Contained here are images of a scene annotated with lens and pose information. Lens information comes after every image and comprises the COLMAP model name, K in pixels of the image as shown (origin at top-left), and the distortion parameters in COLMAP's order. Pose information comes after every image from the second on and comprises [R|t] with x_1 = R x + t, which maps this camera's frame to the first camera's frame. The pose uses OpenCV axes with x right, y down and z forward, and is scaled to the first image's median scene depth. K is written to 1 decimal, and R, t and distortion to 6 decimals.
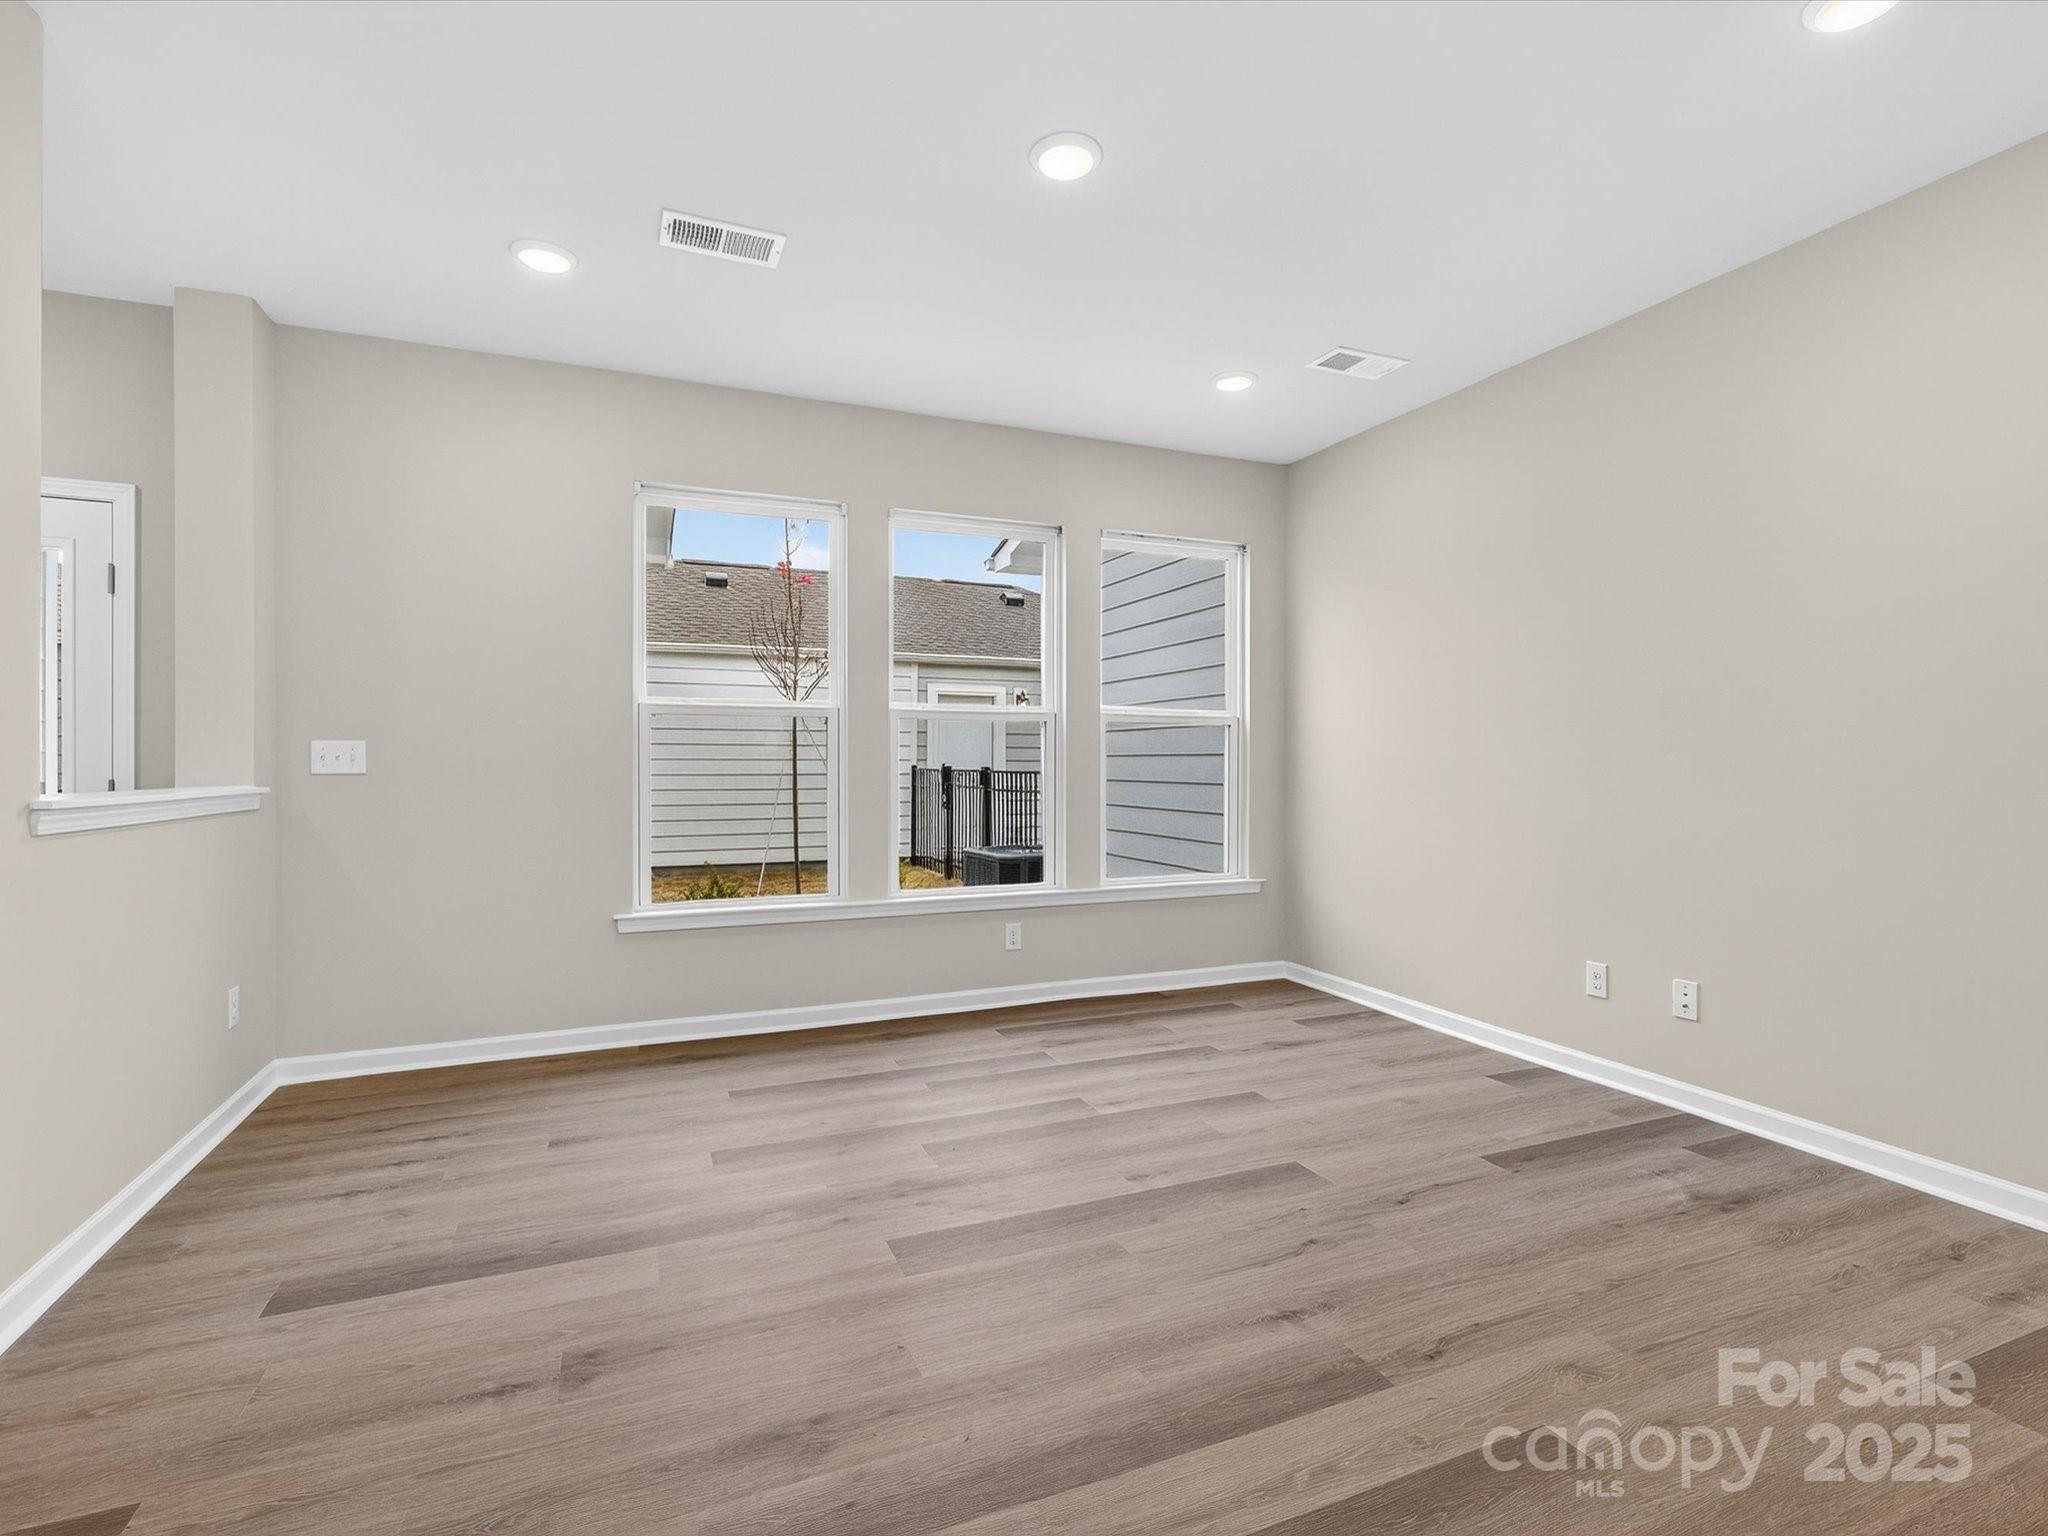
lens RADIAL K [[978.6, 0, 1022.1], [0, 978.6, 743.4], [0, 0, 1]] dist [0.000687, 0.000357]
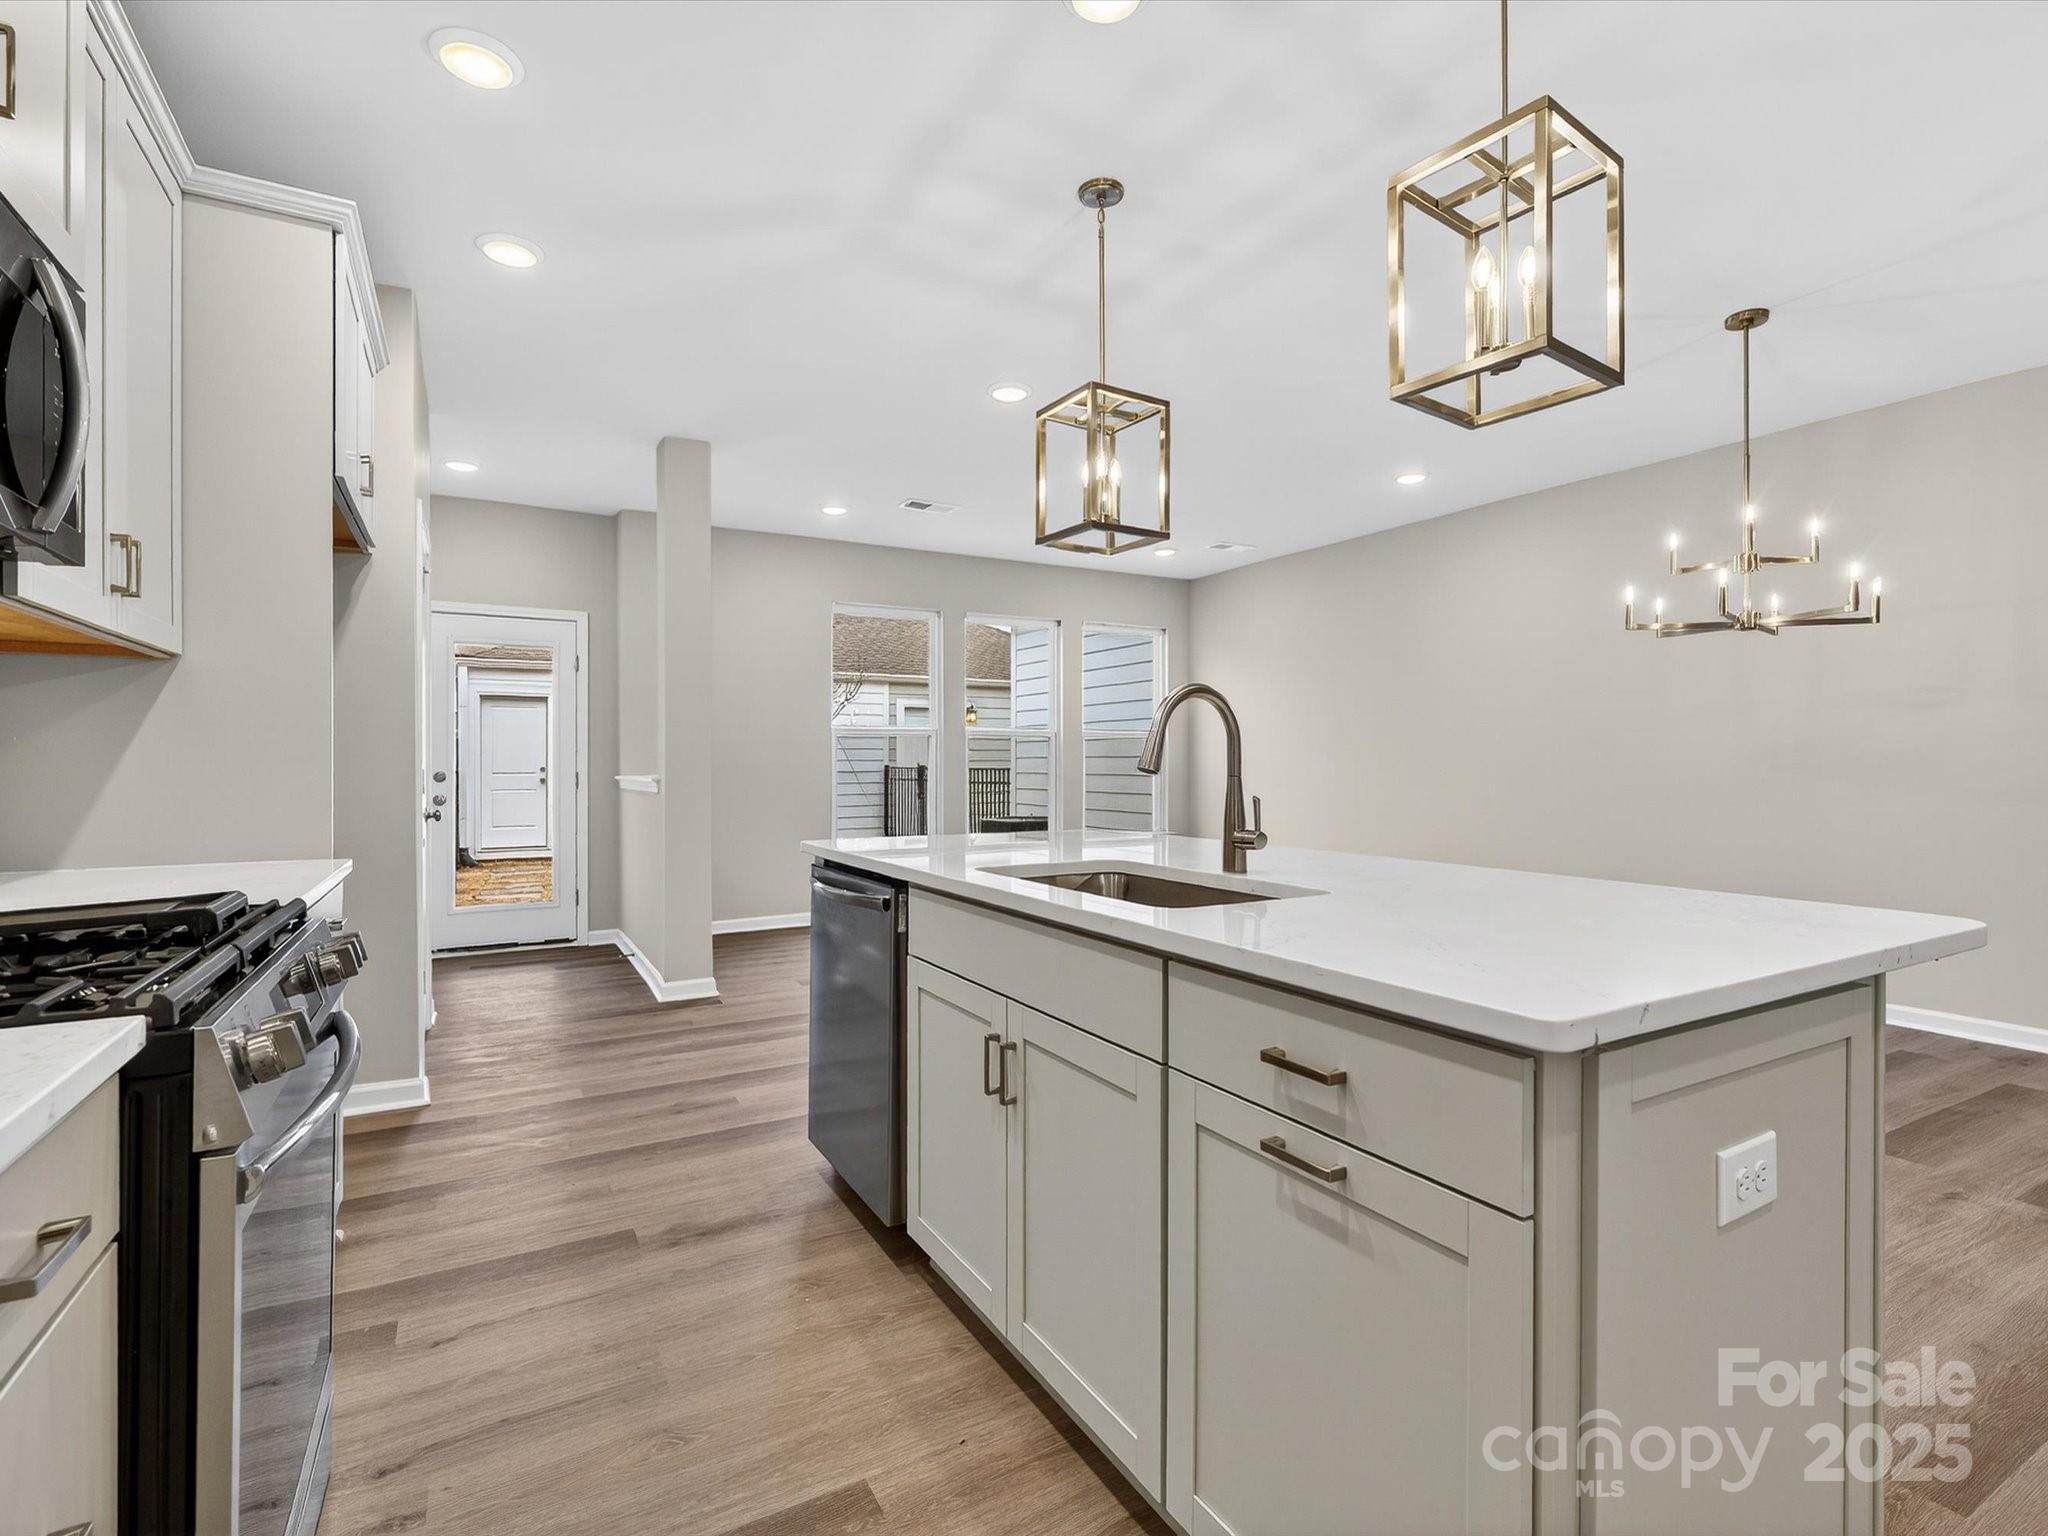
lens RADIAL K [[978.6, 0, 1022.1], [0, 978.6, 743.4], [0, 0, 1]] dist [0.000687, 0.000357]
pose [[0.993135, 0.001146, 0.116966, -0.196338], [-0.001120, 0.999999, -0.000286, -0.010115], [-0.116967, 0.000153, 0.993136, -0.592194]]
